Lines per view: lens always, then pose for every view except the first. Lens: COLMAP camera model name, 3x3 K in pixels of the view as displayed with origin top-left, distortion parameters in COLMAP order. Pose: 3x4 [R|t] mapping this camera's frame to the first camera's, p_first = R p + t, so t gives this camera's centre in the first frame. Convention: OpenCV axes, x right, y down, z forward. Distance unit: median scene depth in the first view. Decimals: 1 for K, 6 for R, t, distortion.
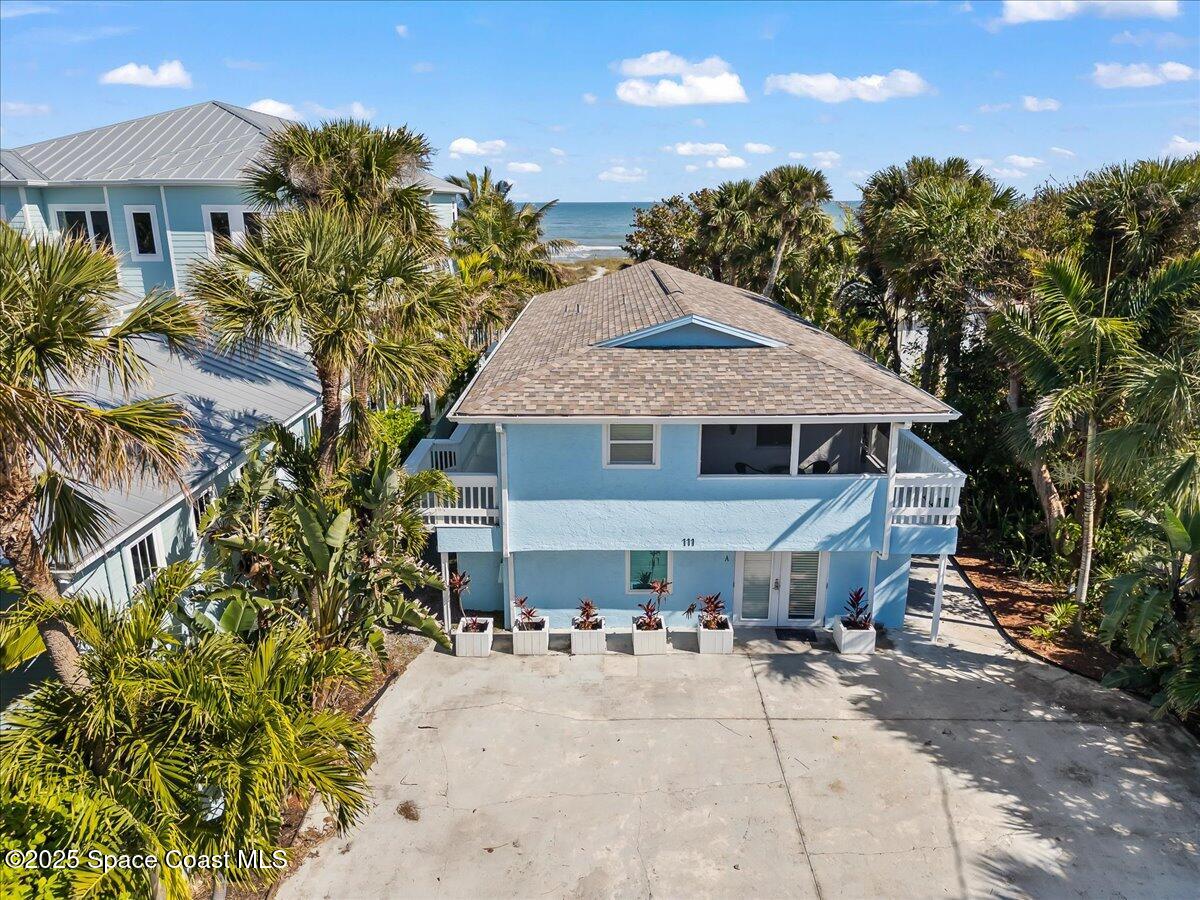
lens RADIAL K [[843.6, 0, 602.1], [0, 843.6, 447.5], [0, 0, 1]] dist [0.058703, -0.048396]
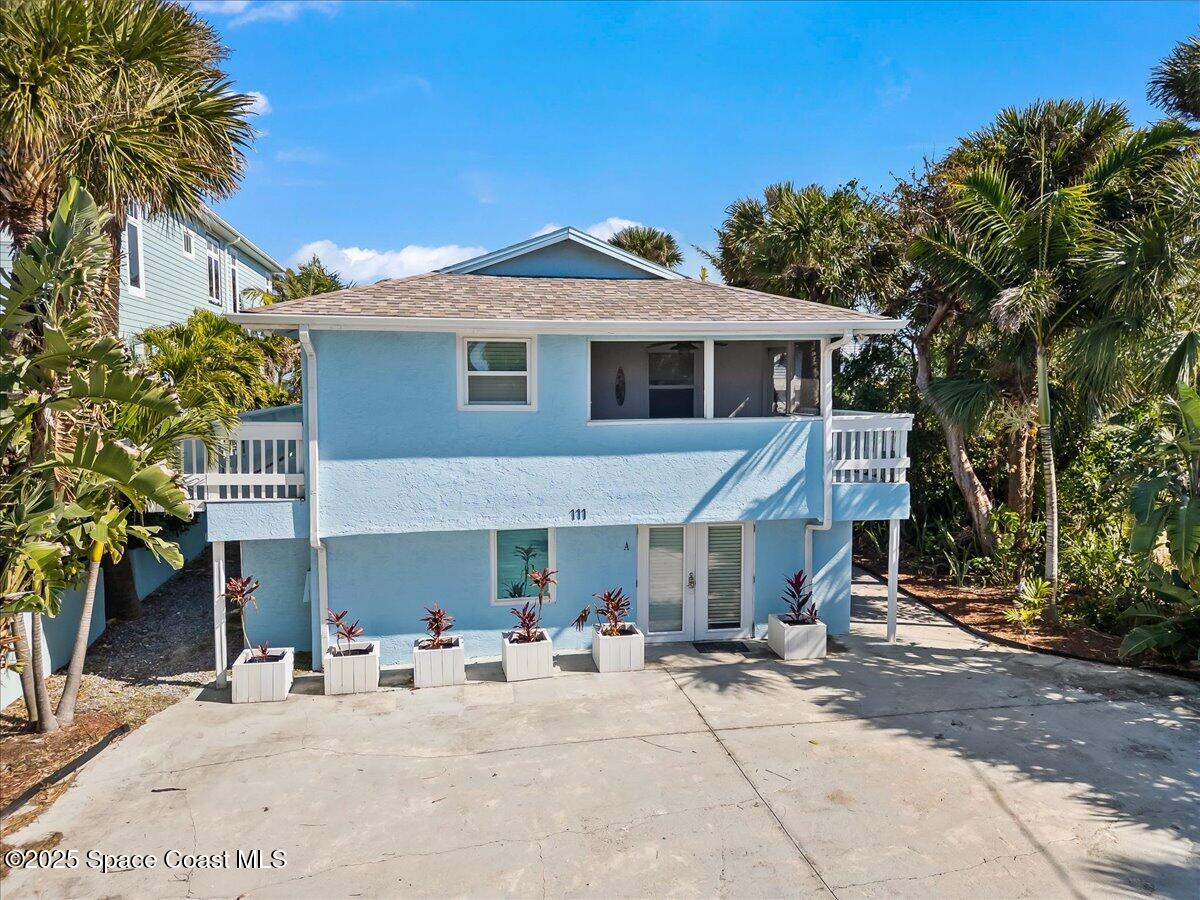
lens RADIAL K [[843.6, 0, 599.9], [0, 843.6, 448.1], [0, 0, 1]] dist [0.058703, -0.048396]
pose [[0.981060, -0.014598, 0.193155, -0.019332], [0.053614, 0.978664, -0.198351, 0.204970], [-0.186138, 0.204950, 0.960910, 0.284179]]
